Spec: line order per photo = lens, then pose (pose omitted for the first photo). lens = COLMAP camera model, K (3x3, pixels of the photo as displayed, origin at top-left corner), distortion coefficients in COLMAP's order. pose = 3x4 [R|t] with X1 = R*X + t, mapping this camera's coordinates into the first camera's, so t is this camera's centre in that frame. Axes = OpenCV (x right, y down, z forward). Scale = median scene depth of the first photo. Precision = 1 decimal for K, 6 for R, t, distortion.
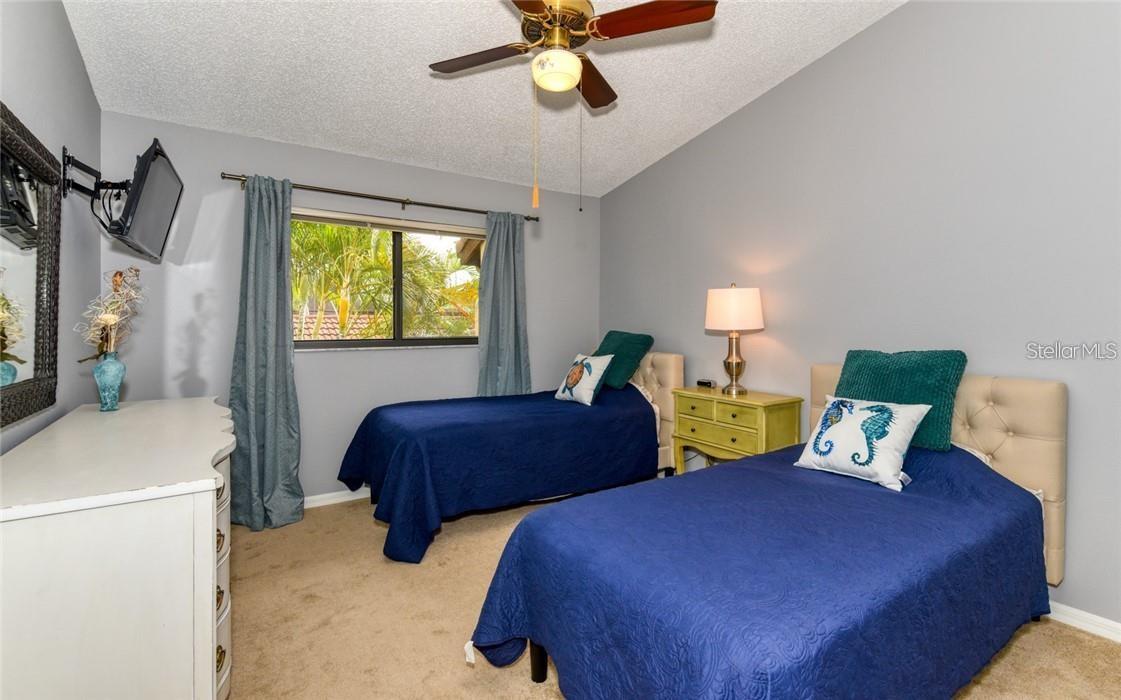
lens RADIAL K [[498.7, 0, 570.3], [0, 498.7, 323.4], [0, 0, 1]] dist [-0.000571, -0.000005]
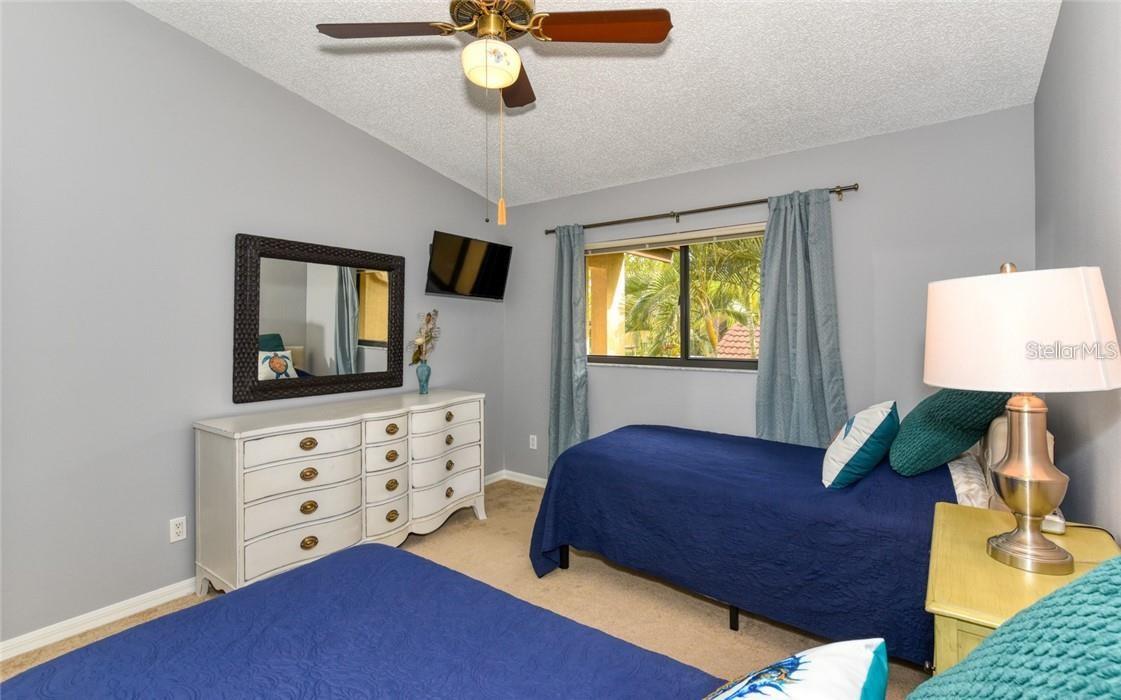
lens RADIAL K [[498.7, 0, 570.3], [0, 498.7, 323.4], [0, 0, 1]] dist [-0.000571, -0.000005]
pose [[0.336596, -0.008643, -0.941610, 0.503413], [0.002704, 0.999963, -0.008212, -0.030611], [0.941645, 0.000218, 0.336606, 0.509356]]
